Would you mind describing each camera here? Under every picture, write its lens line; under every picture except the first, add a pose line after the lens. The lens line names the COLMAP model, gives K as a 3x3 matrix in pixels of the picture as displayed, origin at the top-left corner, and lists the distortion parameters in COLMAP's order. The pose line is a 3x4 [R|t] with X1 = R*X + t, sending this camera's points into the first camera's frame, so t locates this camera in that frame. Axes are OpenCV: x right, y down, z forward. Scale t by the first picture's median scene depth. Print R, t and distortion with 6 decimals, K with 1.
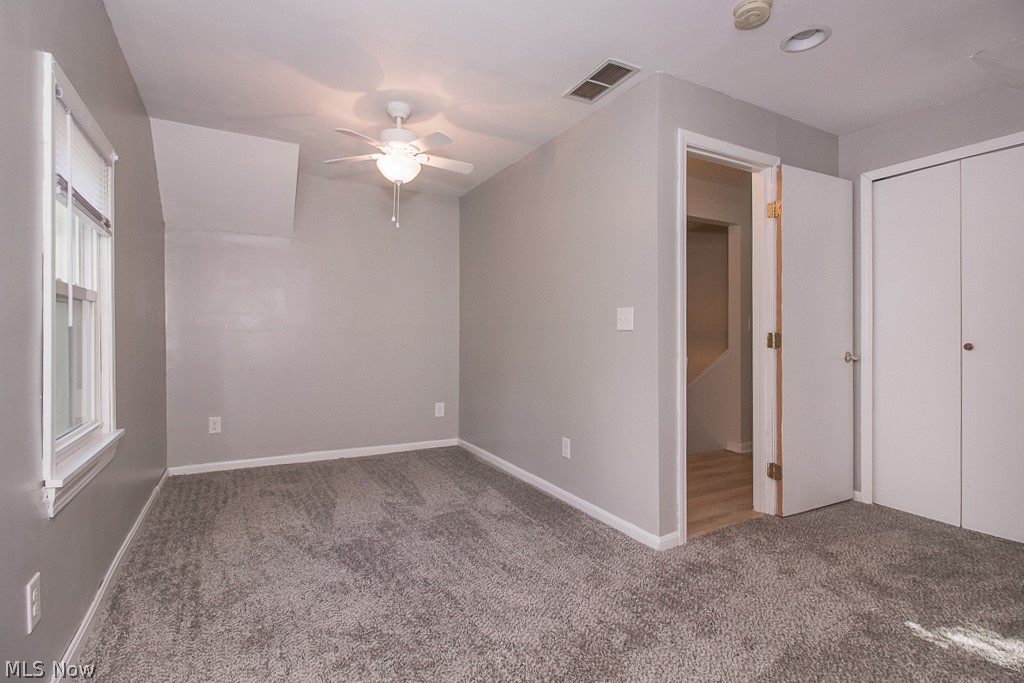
lens RADIAL K [[483.2, 0, 512.0], [0, 483.2, 341.5], [0, 0, 1]] dist [-0.000598, -0.000483]
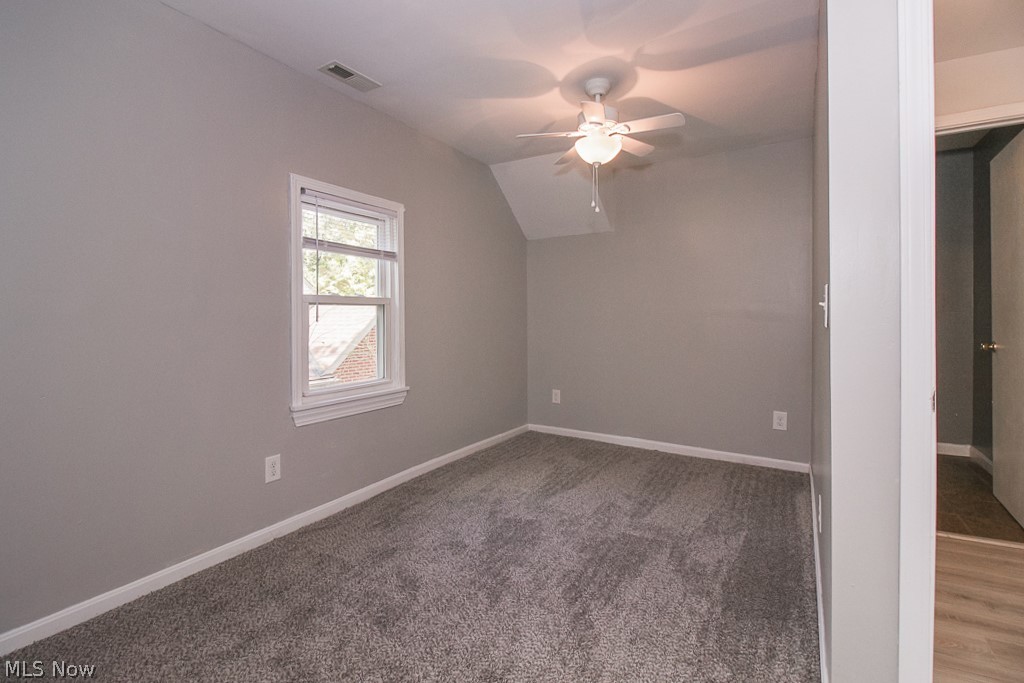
lens RADIAL K [[485.2, 0, 511.5], [0, 485.2, 323.0], [0, 0, 1]] dist [0.001502, -0.000949]
pose [[0.487493, 0.010775, -0.873060, 0.509957], [-0.010871, 0.999921, 0.006270, -0.023646], [0.873059, 0.006434, 0.487572, 0.394794]]
